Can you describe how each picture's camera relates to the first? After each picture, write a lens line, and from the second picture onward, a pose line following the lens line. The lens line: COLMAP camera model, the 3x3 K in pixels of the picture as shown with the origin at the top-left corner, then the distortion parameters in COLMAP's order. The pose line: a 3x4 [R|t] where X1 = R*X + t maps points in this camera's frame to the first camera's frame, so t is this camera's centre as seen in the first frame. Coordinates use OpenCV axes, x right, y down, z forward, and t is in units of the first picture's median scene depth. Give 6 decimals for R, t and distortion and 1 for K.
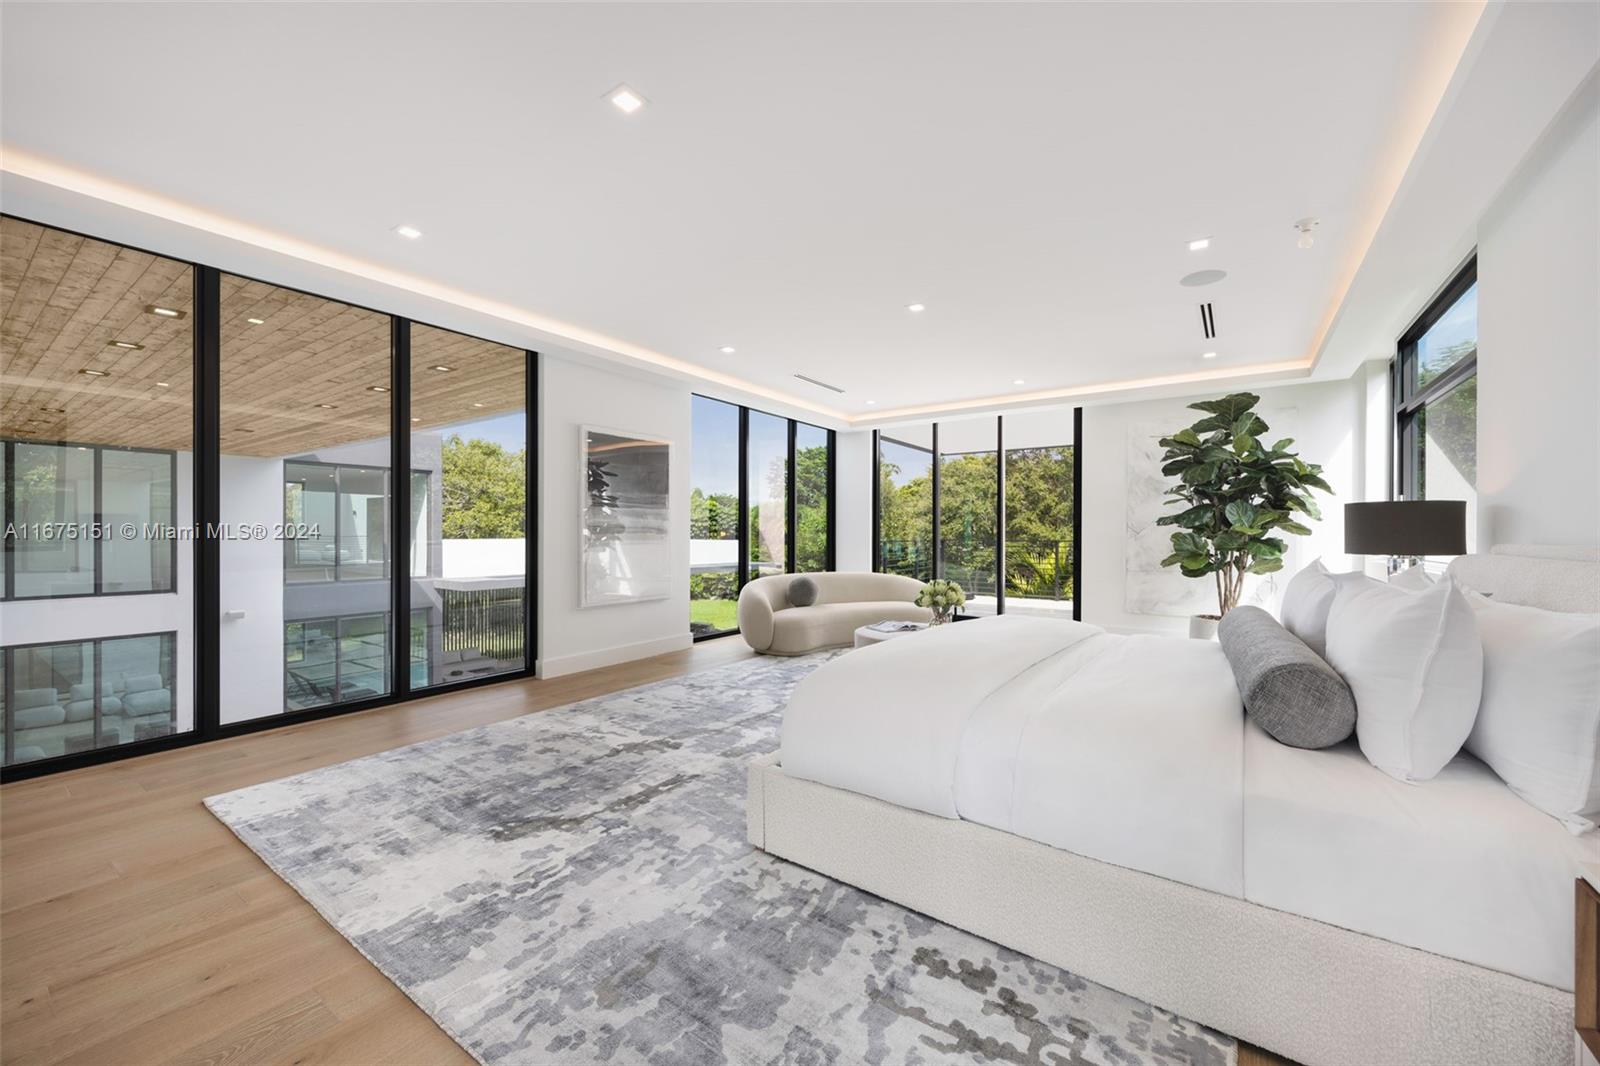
lens RADIAL K [[655.1, 0, 796.8], [0, 655.1, 535.2], [0, 0, 1]] dist [-0.002355, -0.000553]
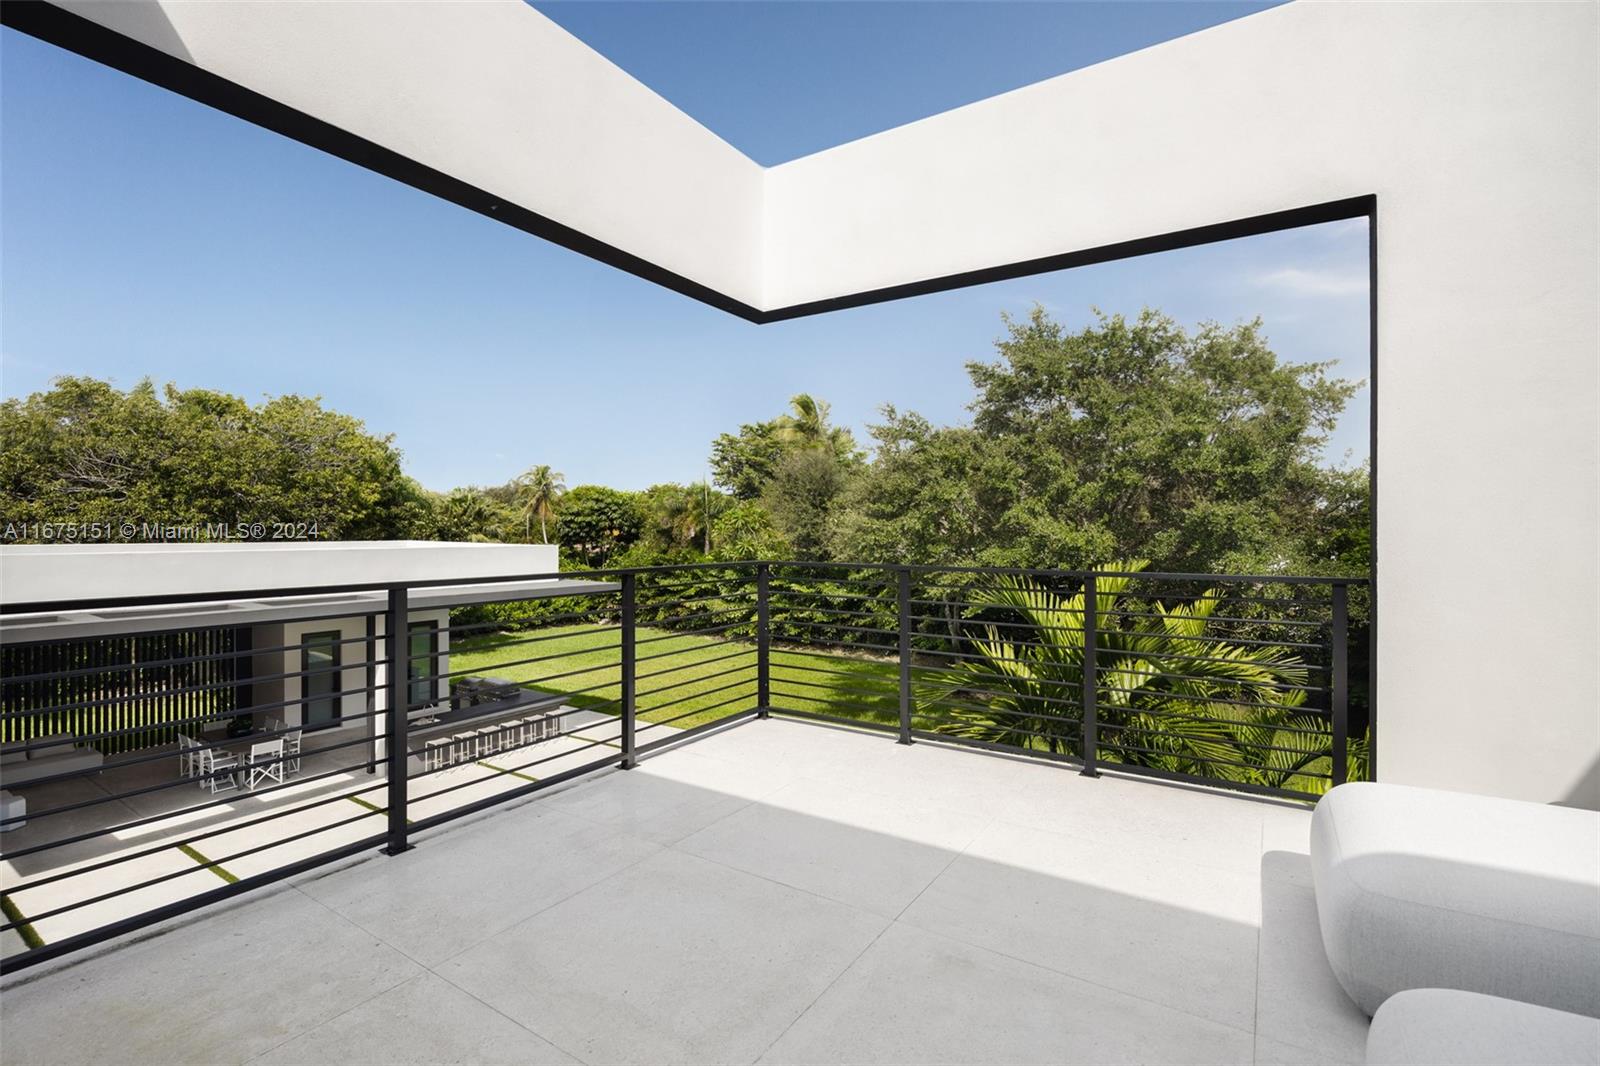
lens RADIAL K [[729.4, 0, 801.2], [0, 729.4, 531.3], [0, 0, 1]] dist [0.000112, 0.000044]
pose [[0.999705, 0.001419, 0.024236, 0.127354], [-0.001388, 0.999998, -0.001296, -0.004488], [-0.024238, 0.001262, 0.999705, 0.337994]]
